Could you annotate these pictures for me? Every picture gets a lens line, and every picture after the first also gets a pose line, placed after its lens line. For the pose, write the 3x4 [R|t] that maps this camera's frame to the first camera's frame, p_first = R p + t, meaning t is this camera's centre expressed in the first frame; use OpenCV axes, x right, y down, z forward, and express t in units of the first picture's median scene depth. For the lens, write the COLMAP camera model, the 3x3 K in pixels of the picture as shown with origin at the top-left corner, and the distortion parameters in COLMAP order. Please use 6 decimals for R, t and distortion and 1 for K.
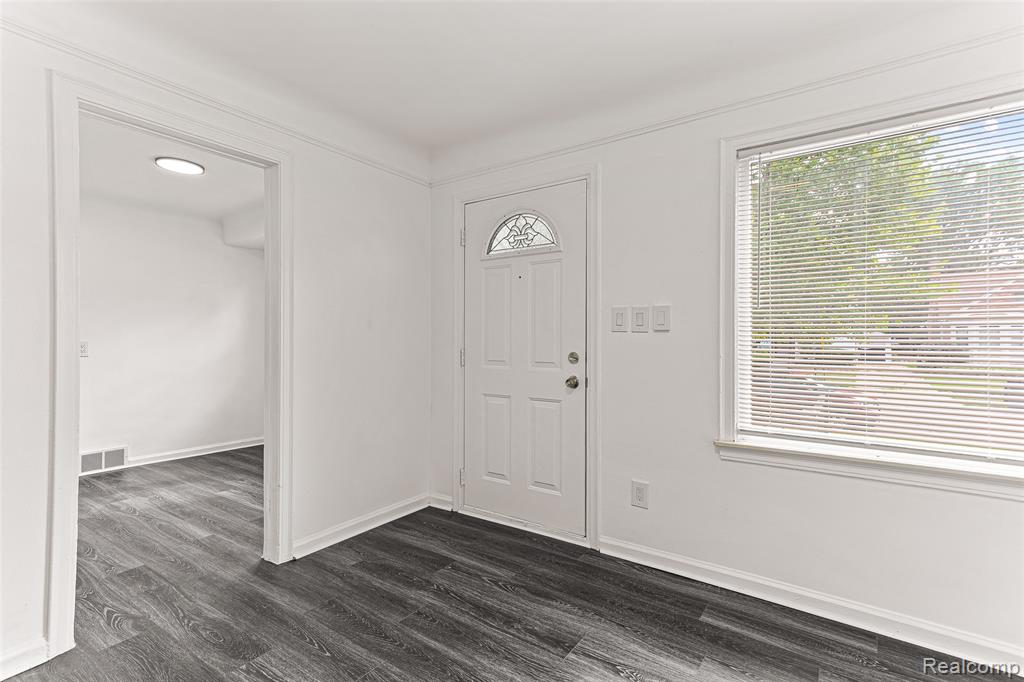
lens RADIAL K [[489.6, 0, 512.0], [0, 489.6, 341.0], [0, 0, 1]] dist [0.025081, 0.000034]
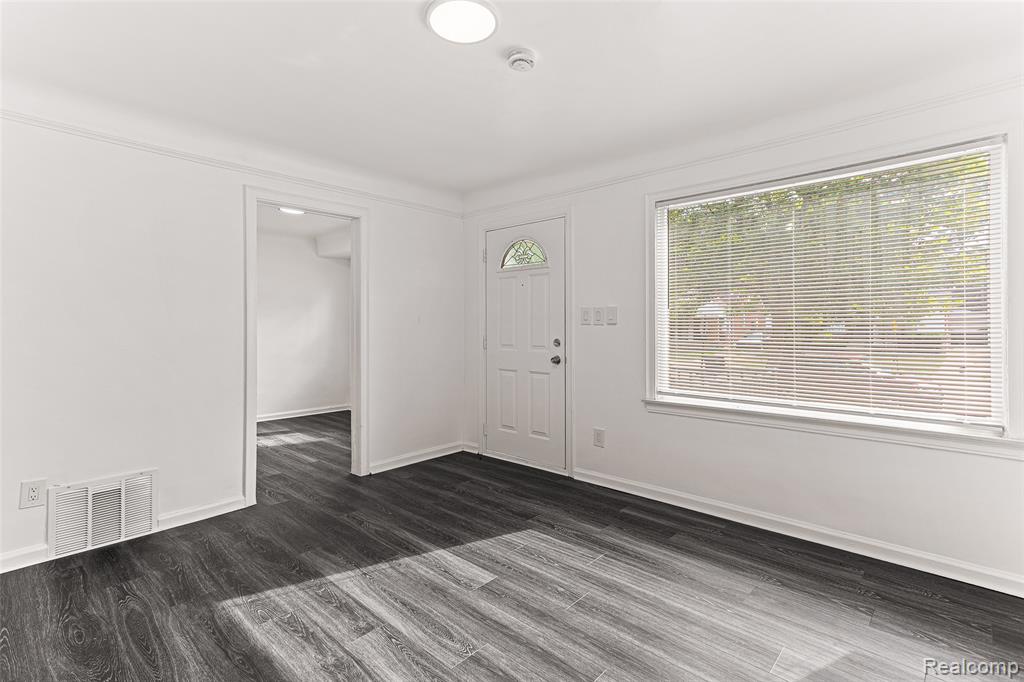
lens RADIAL K [[491.5, 0, 510.6], [0, 491.5, 322.1], [0, 0, 1]] dist [0.014007, 0.000269]
pose [[0.991423, -0.006855, -0.130514, 0.194321], [0.005837, 0.999949, -0.008187, -0.015967], [0.130564, 0.007355, 0.991413, -0.464644]]
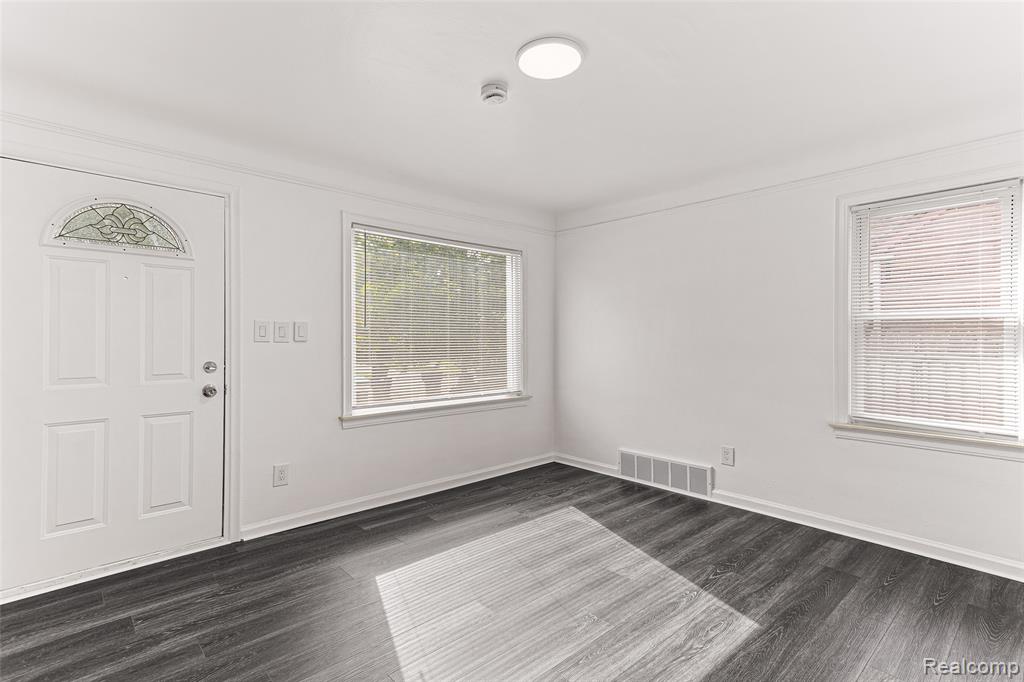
lens RADIAL K [[478.0, 0, 511.2], [0, 478.0, 334.9], [0, 0, 1]] dist [0.026853, 0.000570]
pose [[0.216326, 0.005677, 0.976305, -0.788400], [0.001068, 0.999981, -0.006051, -0.028721], [-0.976321, 0.002351, 0.216316, 0.181664]]
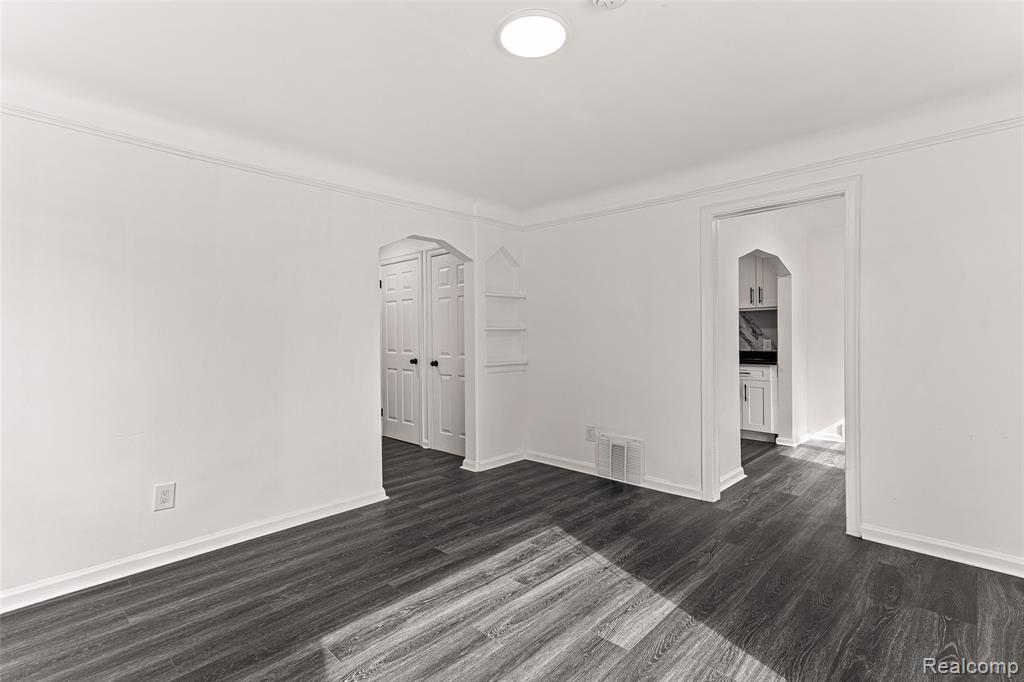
lens RADIAL K [[478.0, 0, 511.2], [0, 478.0, 334.9], [0, 0, 1]] dist [0.026853, 0.000570]
pose [[-0.150232, 0.001681, -0.988649, 0.795989], [0.004201, 0.999991, 0.001062, -0.032567], [0.988642, -0.003994, -0.150238, 0.371310]]
